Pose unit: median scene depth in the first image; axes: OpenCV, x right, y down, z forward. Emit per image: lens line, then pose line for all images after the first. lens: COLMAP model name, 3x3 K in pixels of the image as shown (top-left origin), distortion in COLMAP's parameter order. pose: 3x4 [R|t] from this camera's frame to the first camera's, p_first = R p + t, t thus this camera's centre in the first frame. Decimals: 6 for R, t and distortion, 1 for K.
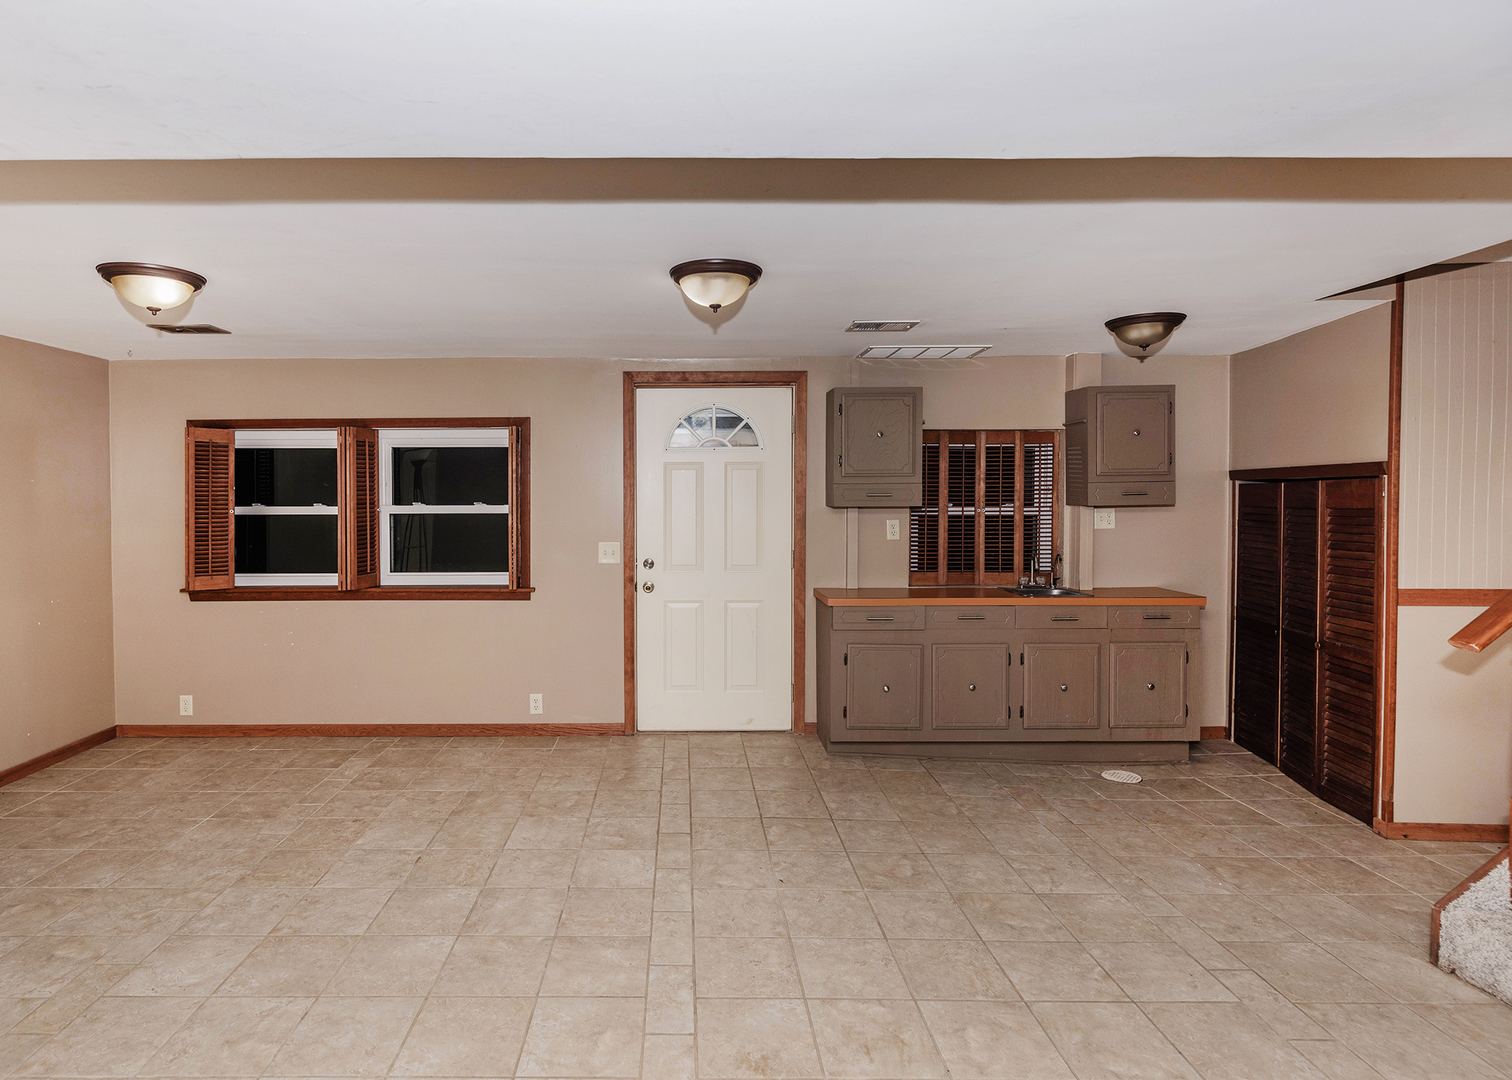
lens RADIAL K [[770.6, 0, 704.2], [0, 770.6, 496.3], [0, 0, 1]] dist [0.000988, -0.000461]
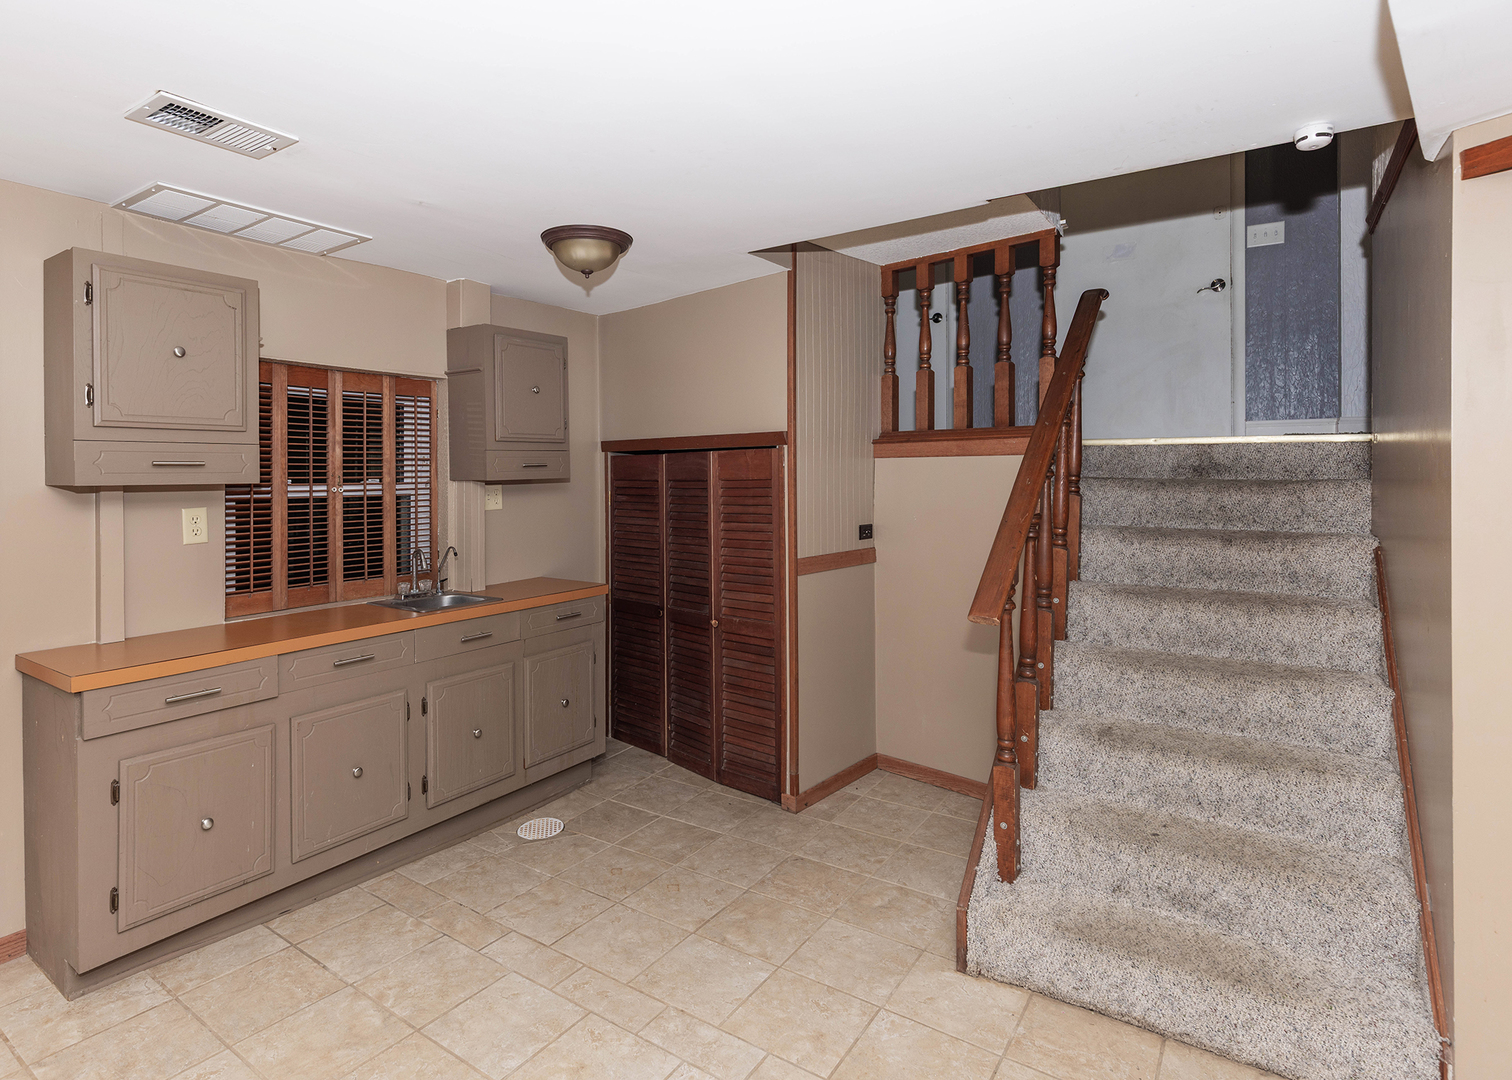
lens RADIAL K [[782.6, 0, 694.2], [0, 782.6, 476.5], [0, 0, 1]] dist [-0.000724, -0.000236]
pose [[0.606301, -0.004419, 0.795223, 0.009370], [0.005330, 0.999985, 0.001493, 0.008806], [-0.795217, 0.003333, 0.606316, 0.392119]]
